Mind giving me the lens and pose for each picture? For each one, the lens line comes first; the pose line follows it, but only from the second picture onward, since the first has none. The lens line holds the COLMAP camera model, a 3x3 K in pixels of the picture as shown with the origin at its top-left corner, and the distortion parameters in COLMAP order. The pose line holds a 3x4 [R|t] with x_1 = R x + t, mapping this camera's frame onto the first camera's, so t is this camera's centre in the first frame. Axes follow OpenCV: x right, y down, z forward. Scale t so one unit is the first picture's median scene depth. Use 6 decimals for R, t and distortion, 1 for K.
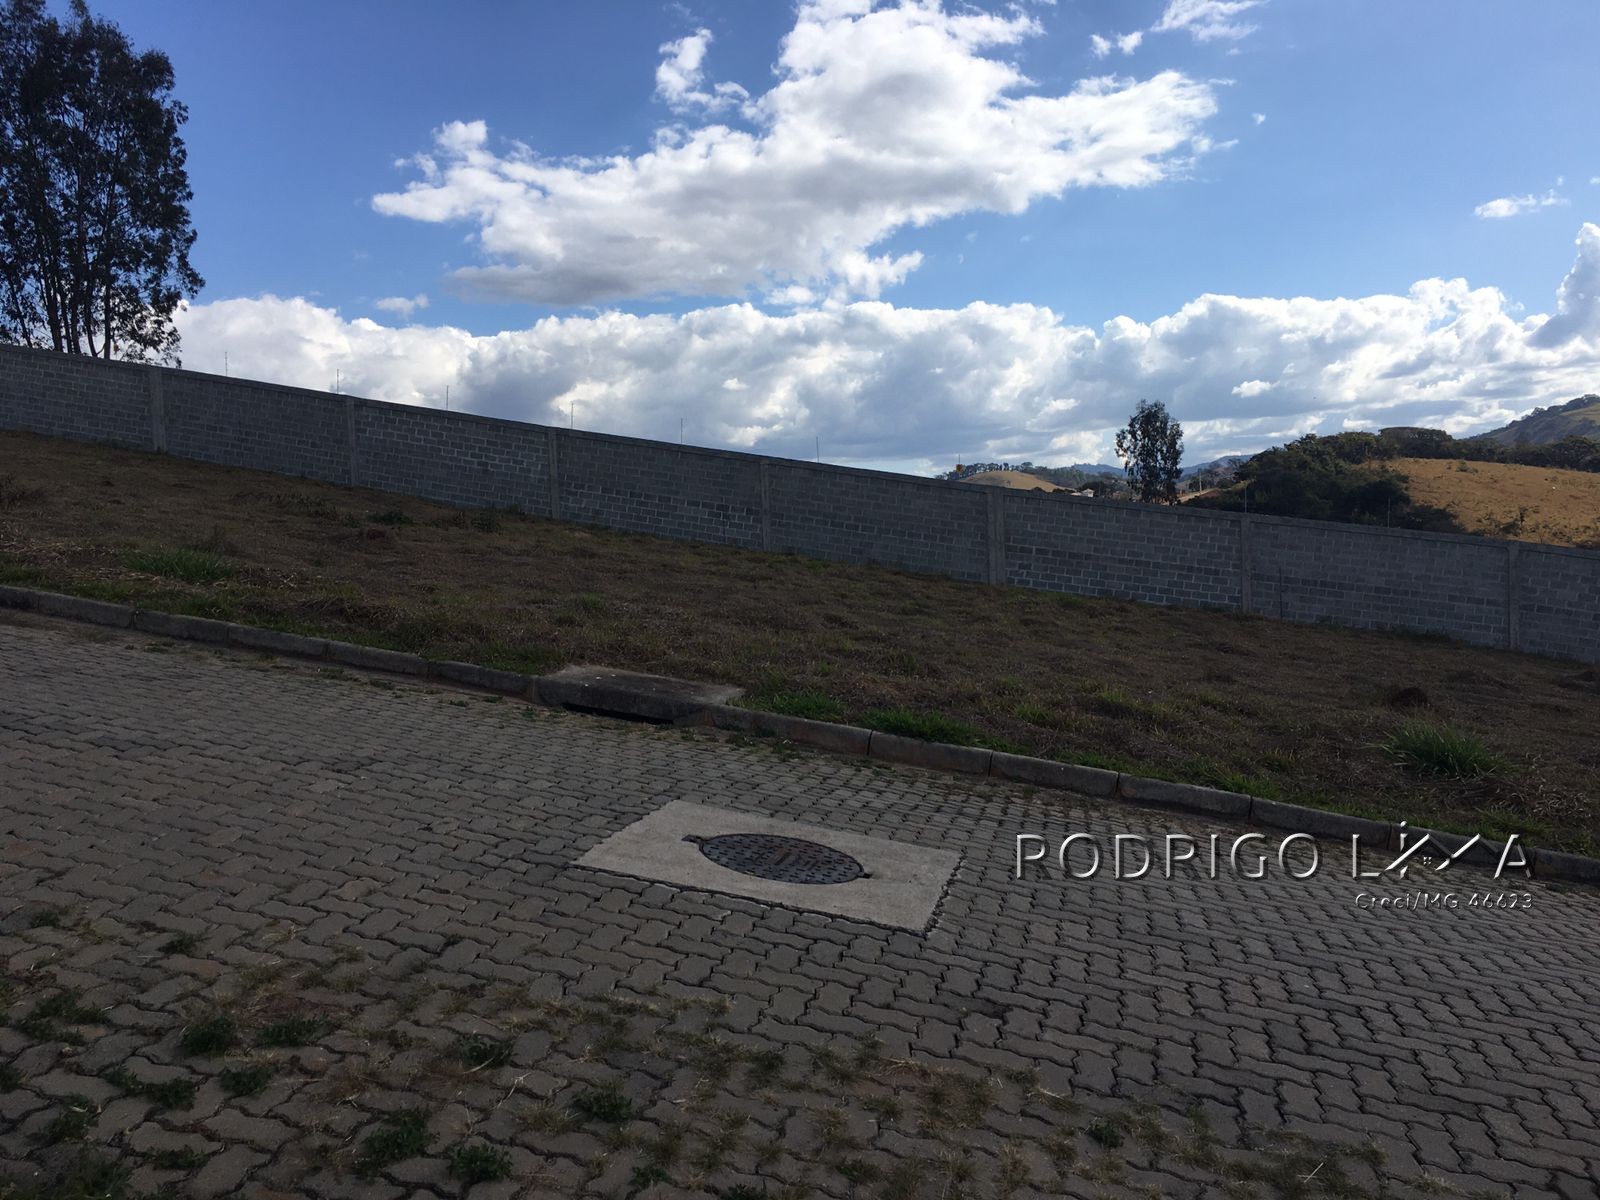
lens RADIAL K [[1350.5, 0, 797.9], [0, 1350.5, 598.9], [0, 0, 1]] dist [0.067844, -0.087205]
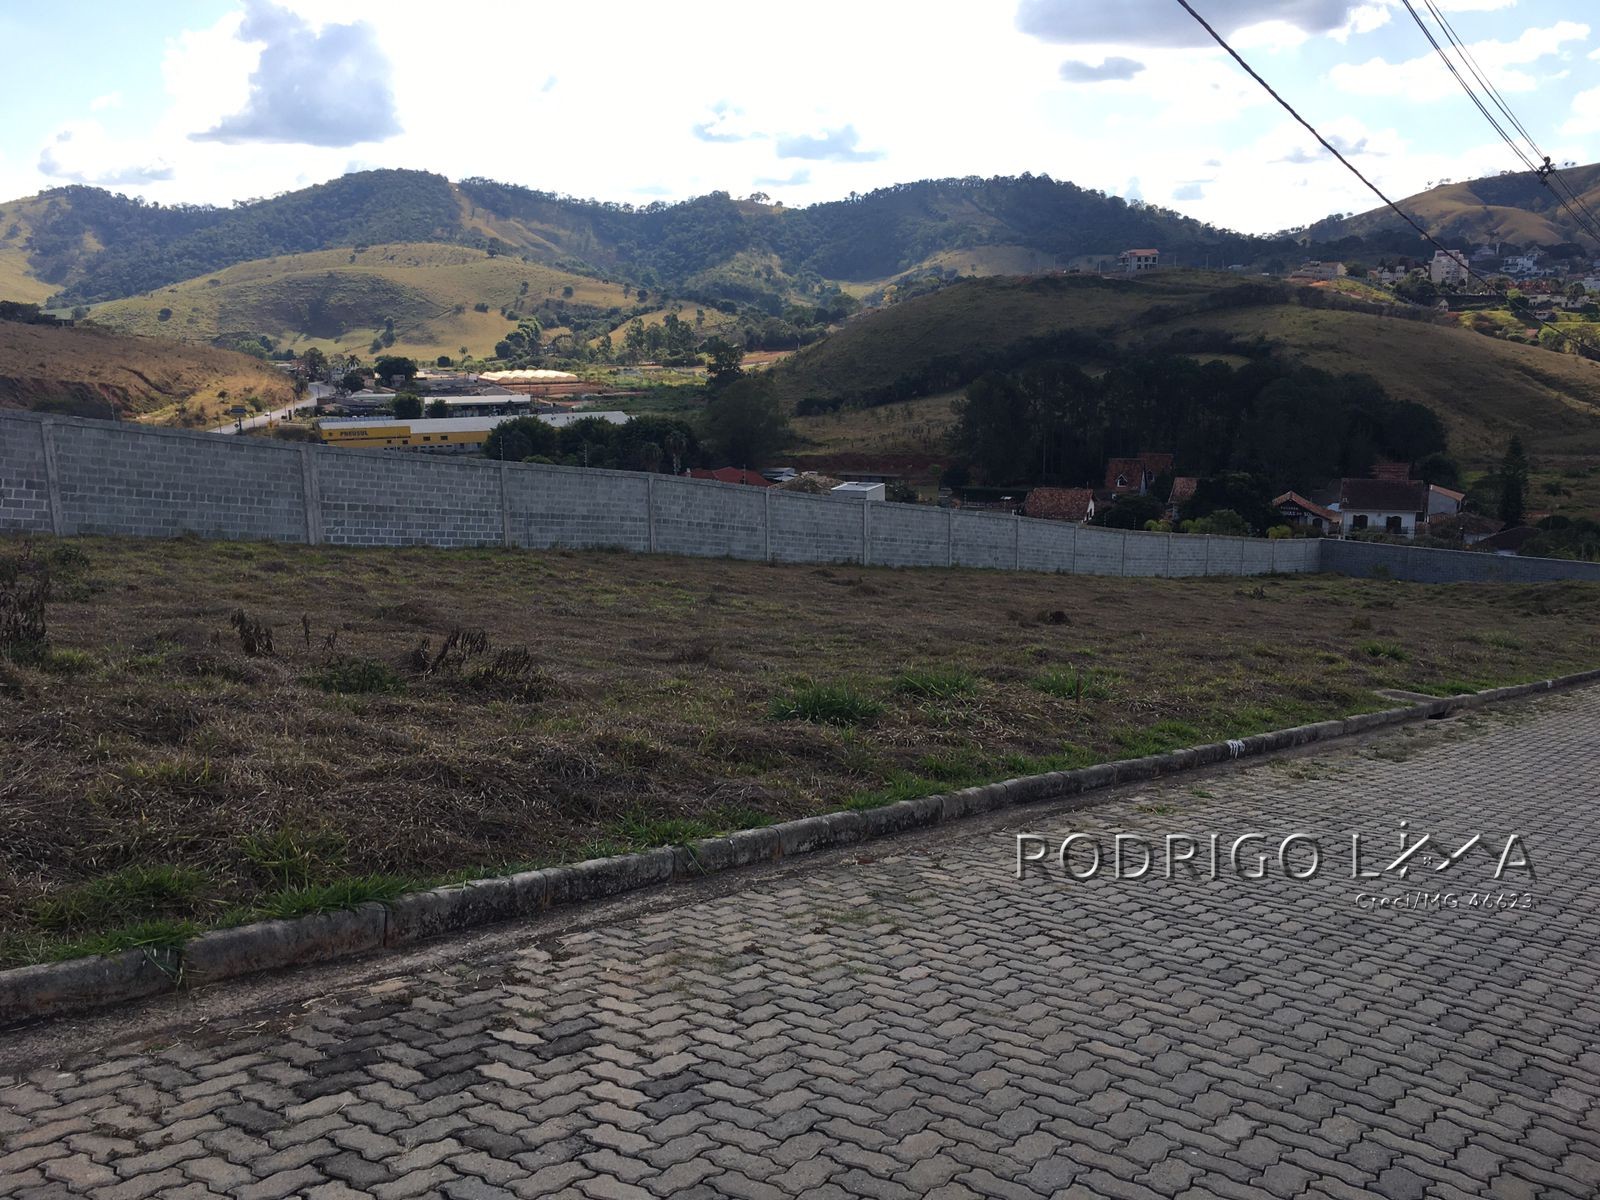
lens RADIAL K [[1349.1, 0, 804.2], [0, 1349.1, 595.7], [0, 0, 1]] dist [0.084861, -0.119029]
pose [[0.423344, -0.147469, 0.893886, -0.156355], [0.037137, 0.988659, 0.145516, -0.027707], [-0.905208, -0.028407, 0.424019, 0.071590]]
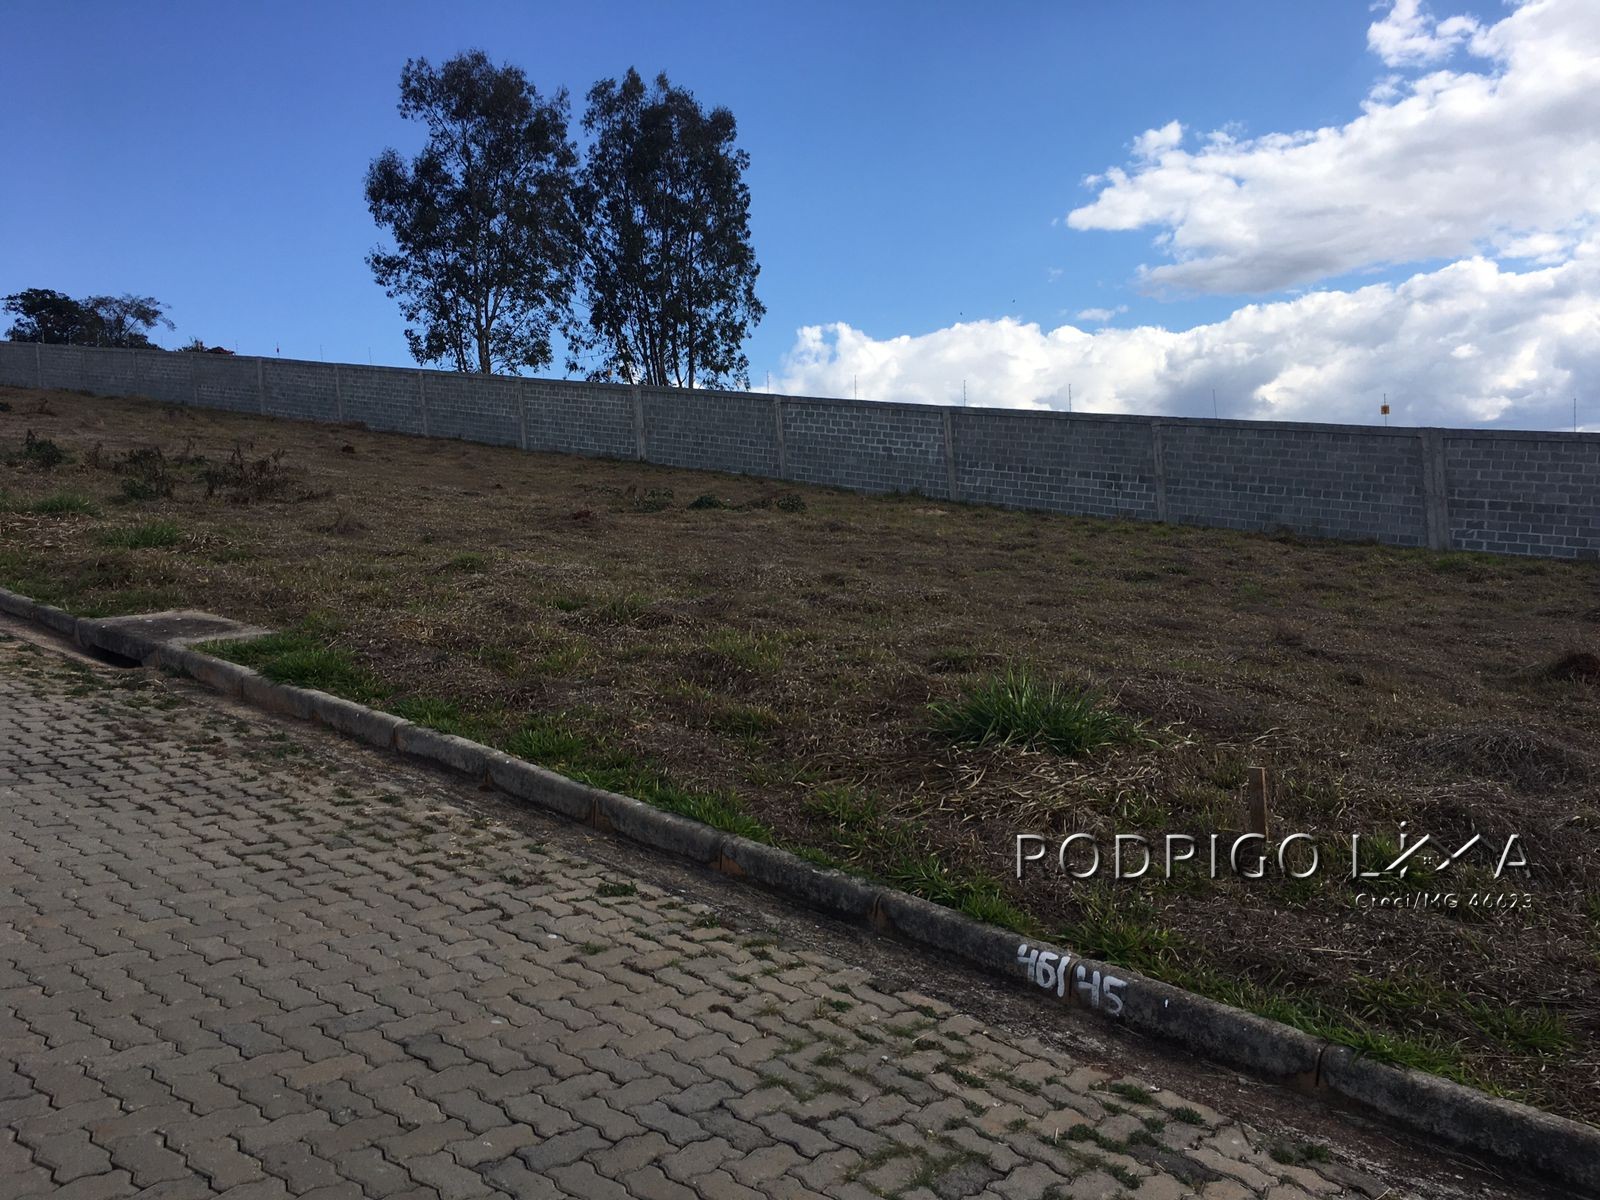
lens RADIAL K [[1328.7, 0, 800.0], [0, 1328.7, 600.0], [0, 0, 1]] dist [0.073609, -0.098209]
pose [[0.872532, -0.017418, -0.488246, 0.055206], [0.018495, 0.999826, -0.002615, 0.003969], [0.488206, -0.006749, 0.872702, 0.029962]]
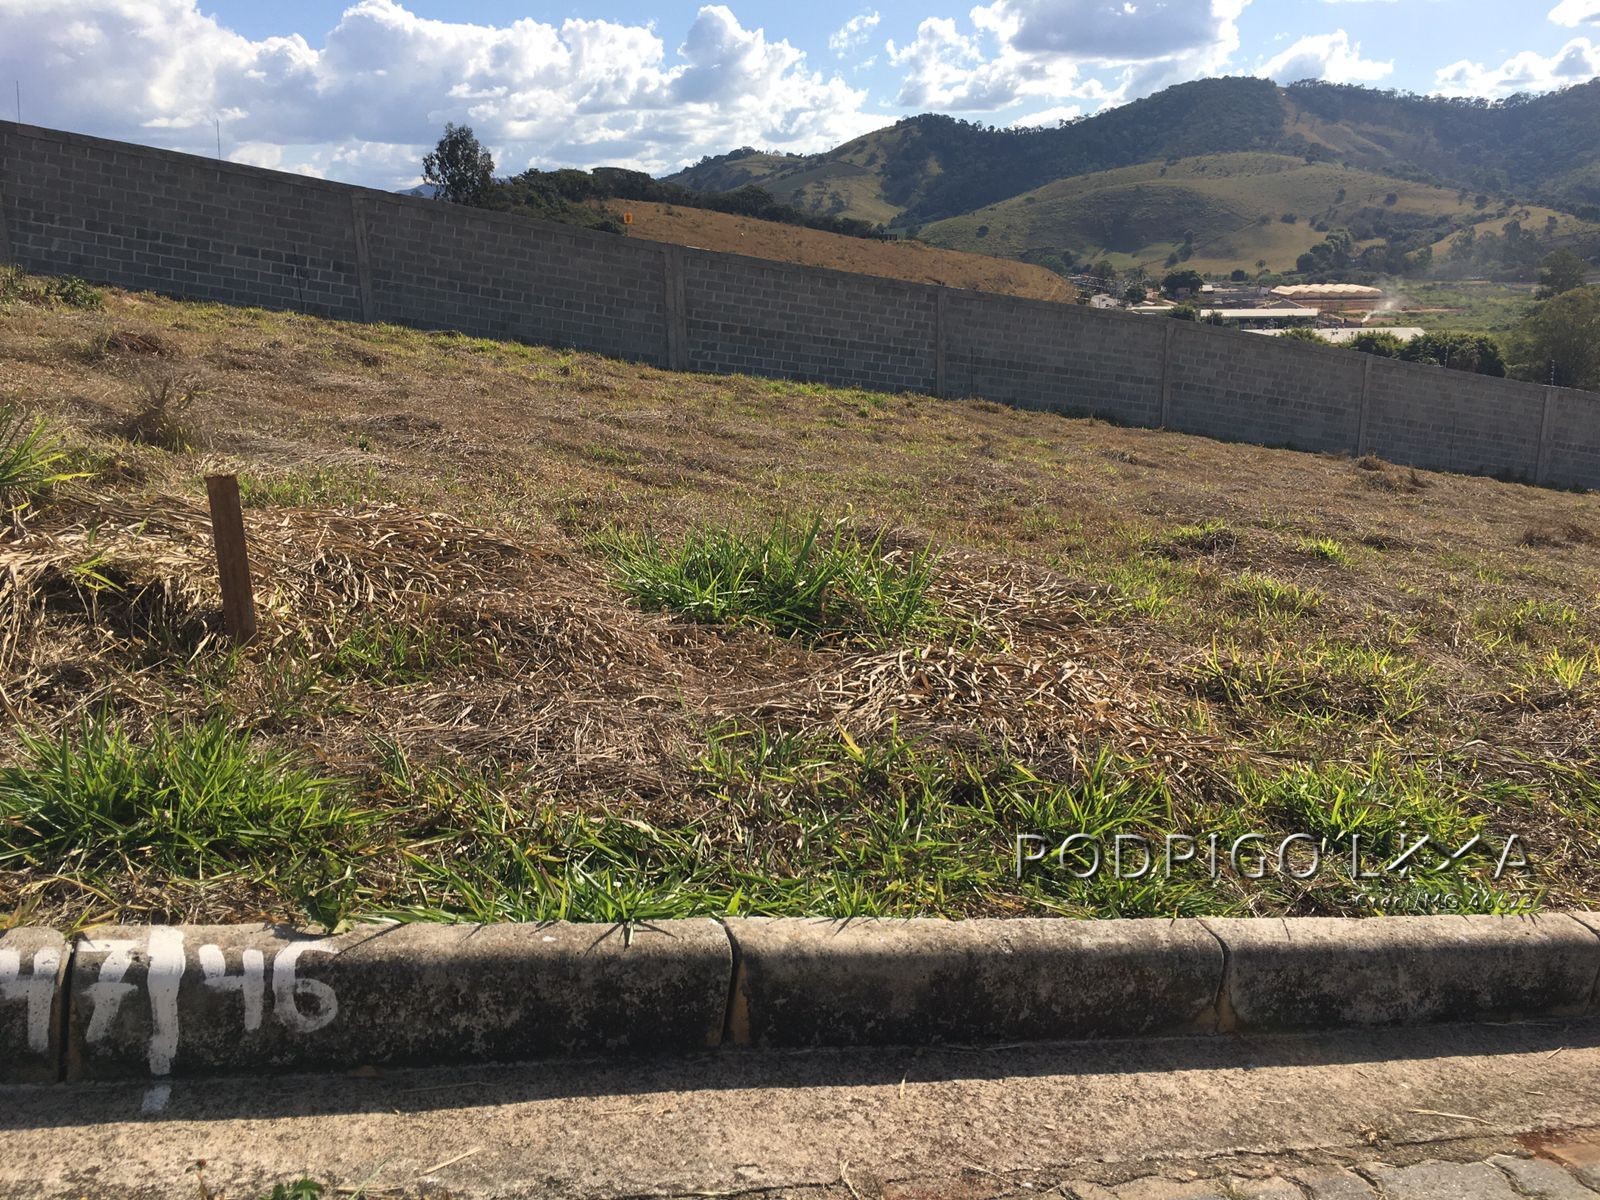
lens RADIAL K [[1356.7, 0, 797.6], [0, 1356.7, 583.4], [0, 0, 1]] dist [0.086270, -0.124950]
pose [[0.844085, -0.100955, 0.526619, -0.062601], [0.005106, 0.983585, 0.180373, -0.008345], [-0.536185, -0.149561, 0.830745, 0.071153]]
